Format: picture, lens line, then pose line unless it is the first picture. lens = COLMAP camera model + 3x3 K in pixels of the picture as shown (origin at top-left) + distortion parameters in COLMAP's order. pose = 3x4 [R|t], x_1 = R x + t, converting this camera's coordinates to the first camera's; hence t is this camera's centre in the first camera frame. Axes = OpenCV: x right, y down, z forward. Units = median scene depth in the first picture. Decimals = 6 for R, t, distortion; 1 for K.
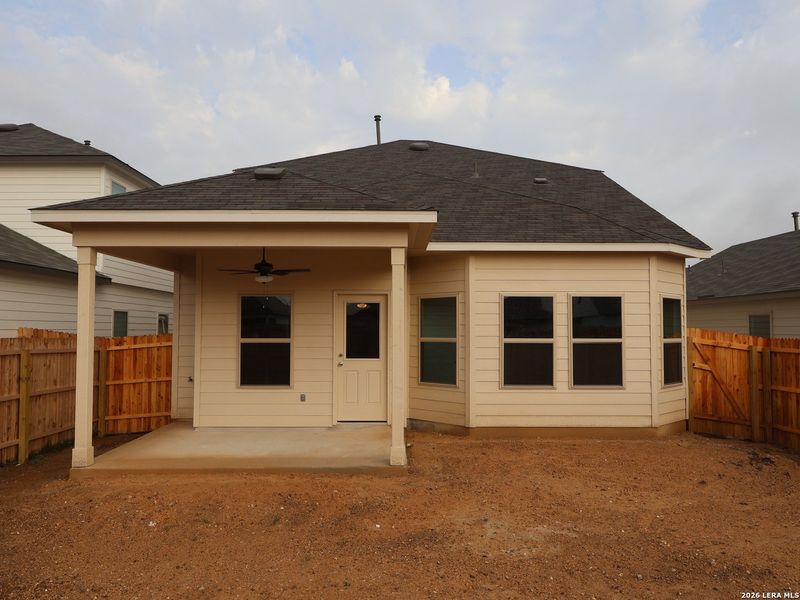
lens RADIAL K [[622.6, 0, 400.0], [0, 622.6, 300.0], [0, 0, 1]] dist [0.003828, -0.003422]
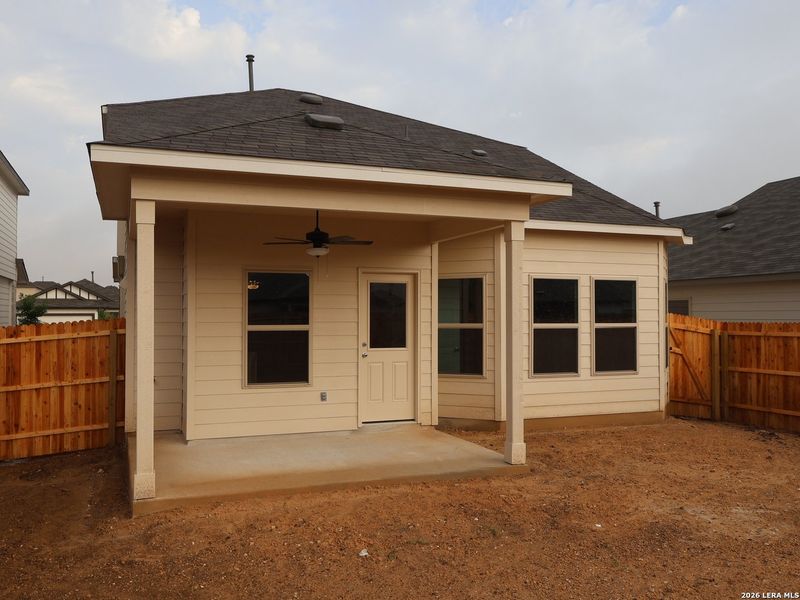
lens RADIAL K [[723.4, 0, 400.0], [0, 723.4, 300.0], [0, 0, 1]] dist [-0.000314, 0.001881]
pose [[0.930941, 0.006103, 0.365120, -0.407970], [-0.014729, 0.999674, 0.020844, 0.007007], [-0.364873, -0.024782, 0.930727, 0.070743]]
